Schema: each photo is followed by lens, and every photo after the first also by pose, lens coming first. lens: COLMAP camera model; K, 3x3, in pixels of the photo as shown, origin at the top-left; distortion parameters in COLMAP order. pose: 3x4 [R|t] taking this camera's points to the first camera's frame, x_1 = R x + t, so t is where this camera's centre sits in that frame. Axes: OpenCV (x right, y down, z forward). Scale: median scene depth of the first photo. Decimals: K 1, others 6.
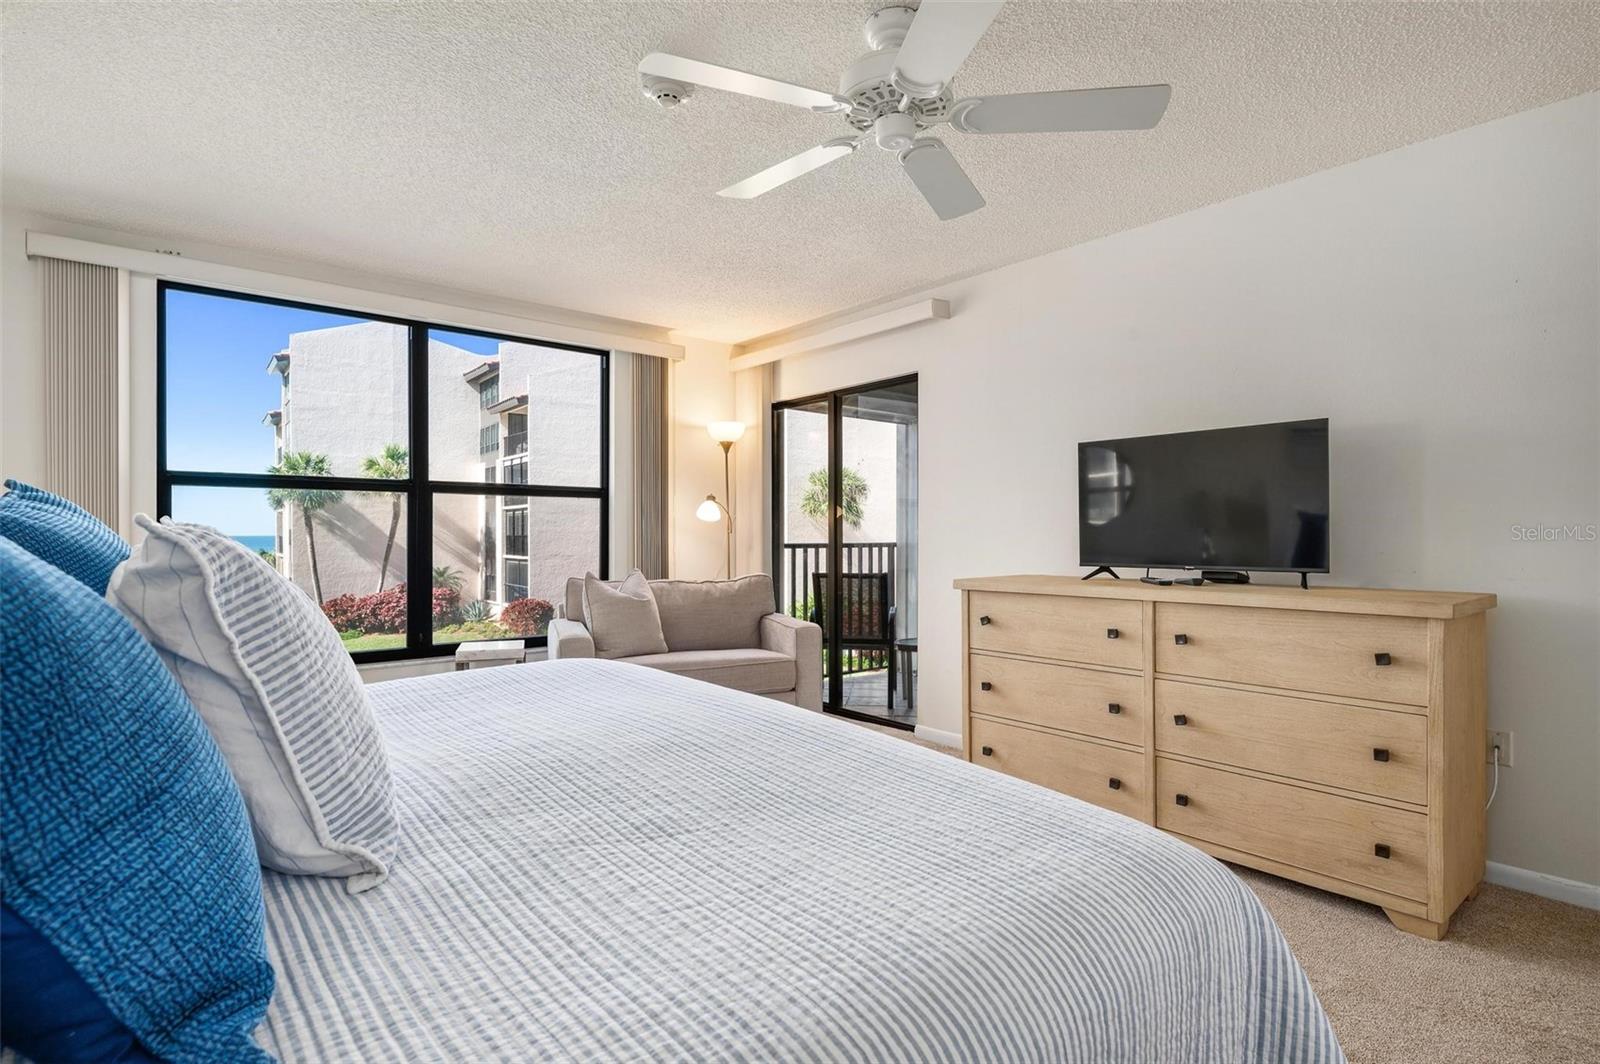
lens RADIAL K [[794.1, 0, 815.3], [0, 794.1, 535.6], [0, 0, 1]] dist [0.009173, -0.000222]
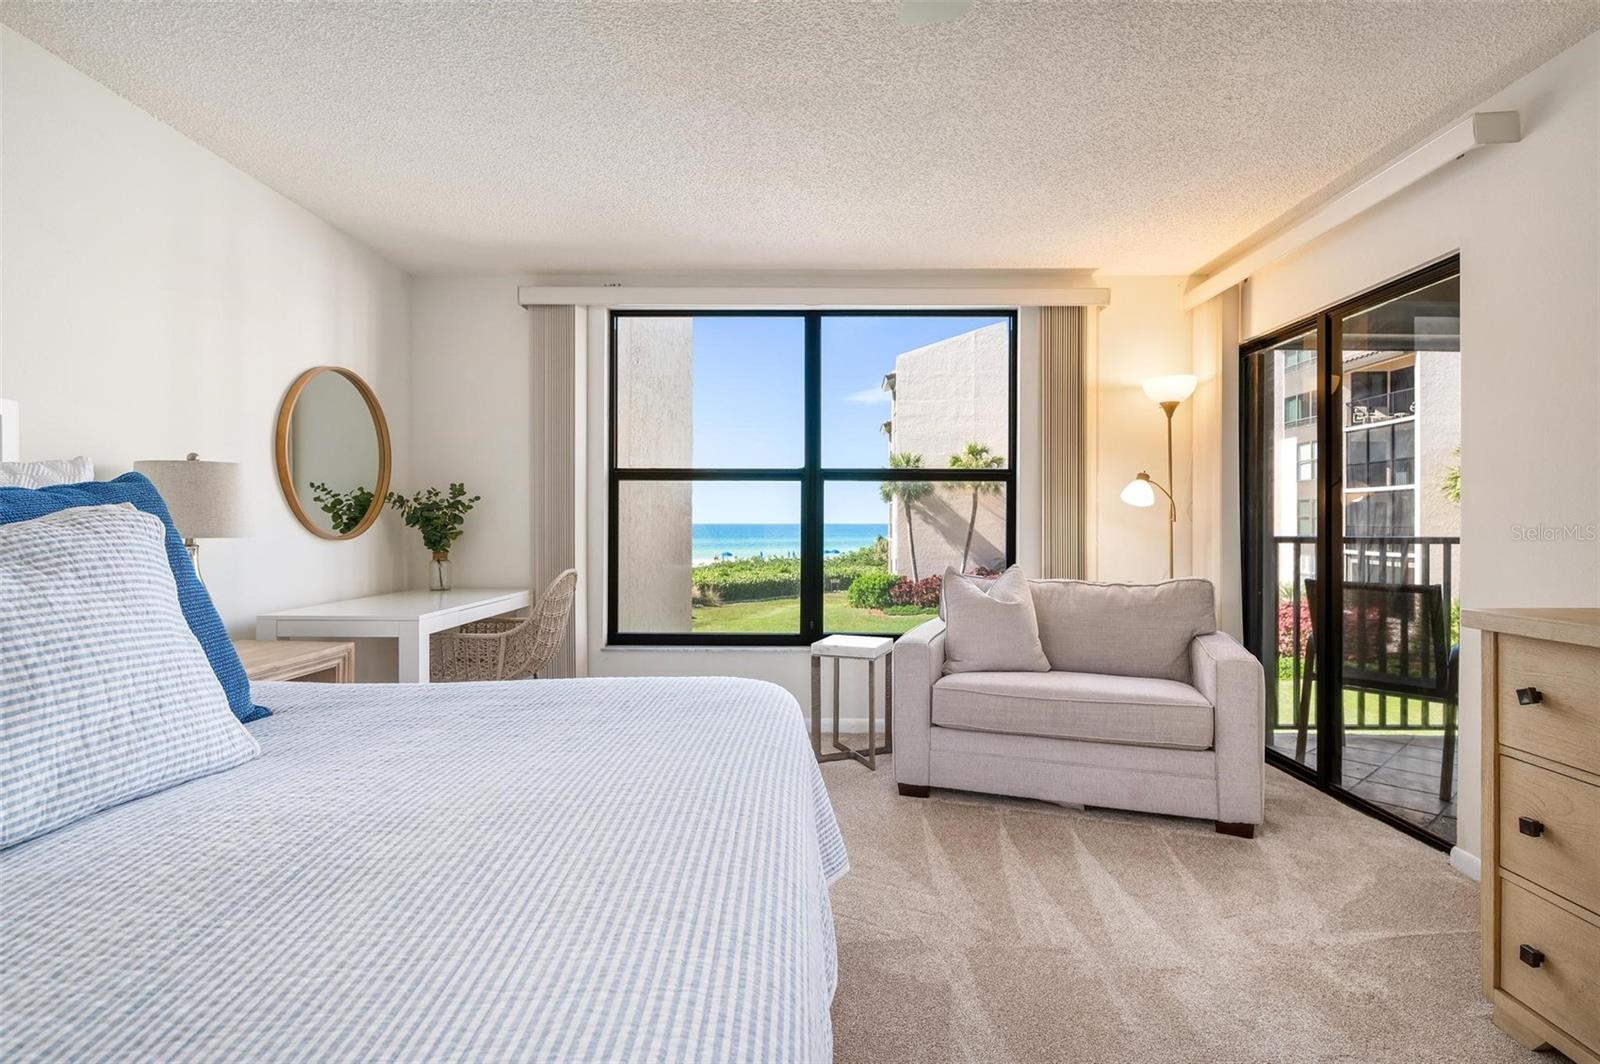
lens RADIAL K [[782.2, 0, 811.8], [0, 782.2, 522.3], [0, 0, 1]] dist [0.004101, -0.004146]
pose [[0.759352, 0.003319, -0.650672, 0.135438], [-0.005240, 0.999986, -0.001014, -0.000158], [0.650659, 0.004180, 0.759358, 0.232763]]
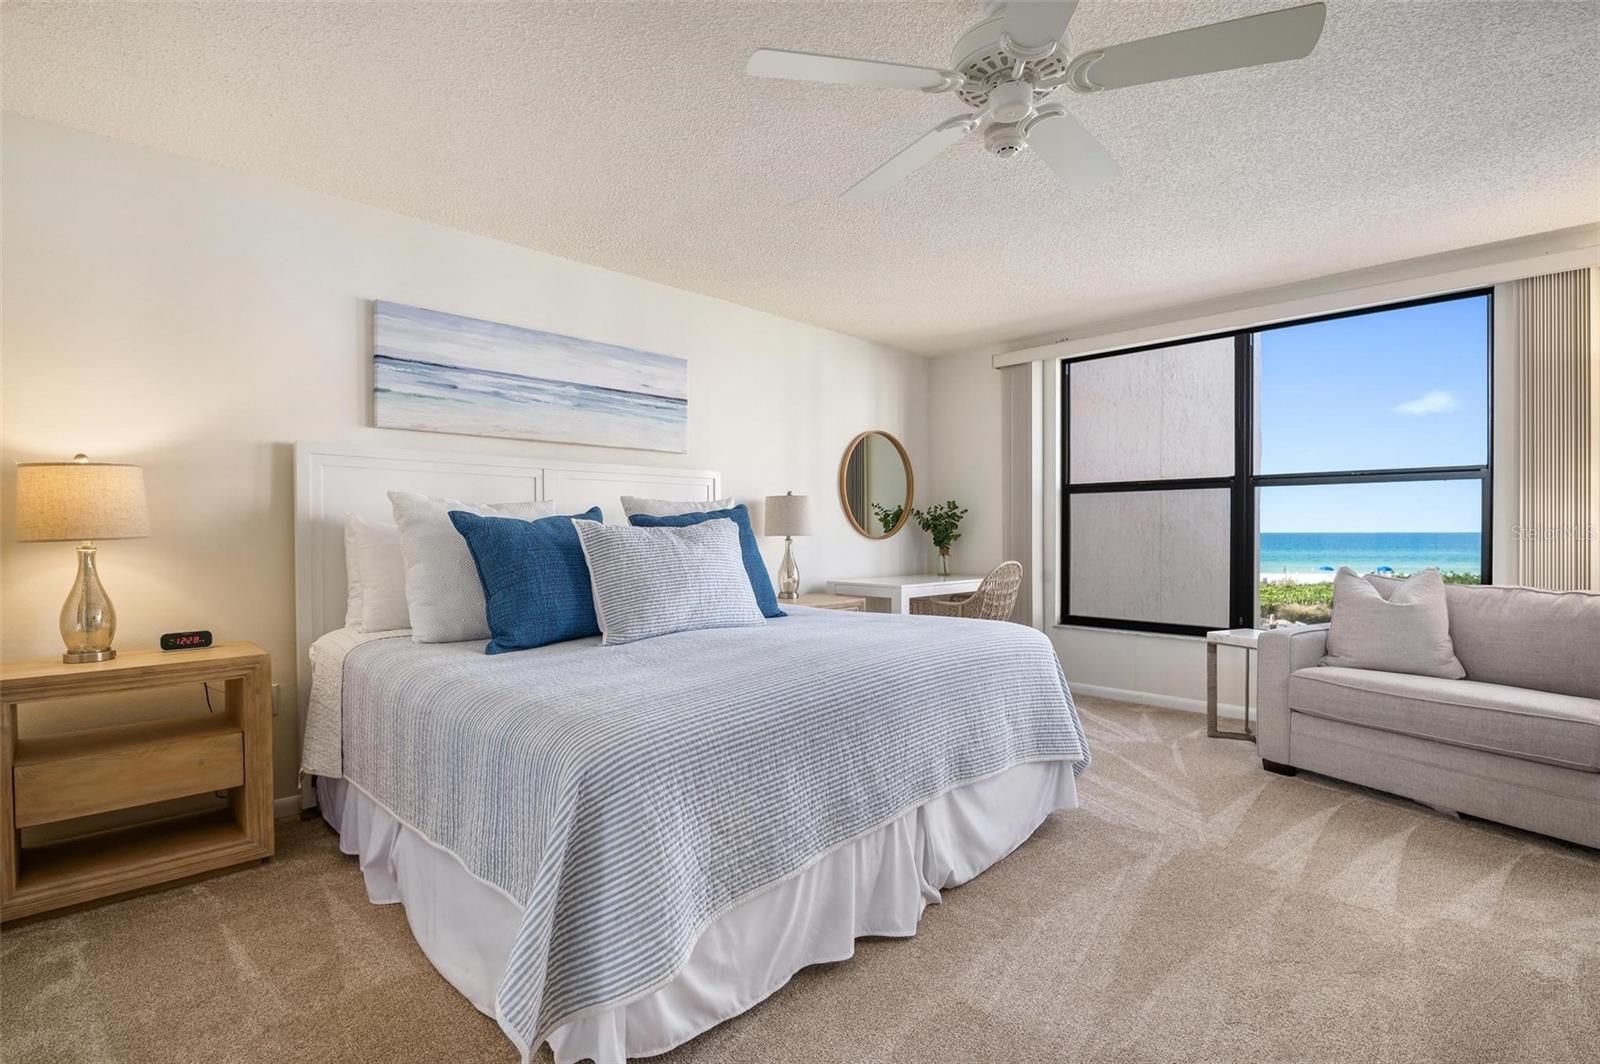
lens RADIAL K [[782.2, 0, 822.8], [0, 782.2, 539.7], [0, 0, 1]] dist [0.004101, -0.004146]
pose [[0.100937, 0.011045, -0.994831, 0.472046], [-0.000838, 0.999939, 0.011017, 0.005929], [0.994892, -0.000278, 0.100940, 0.302018]]
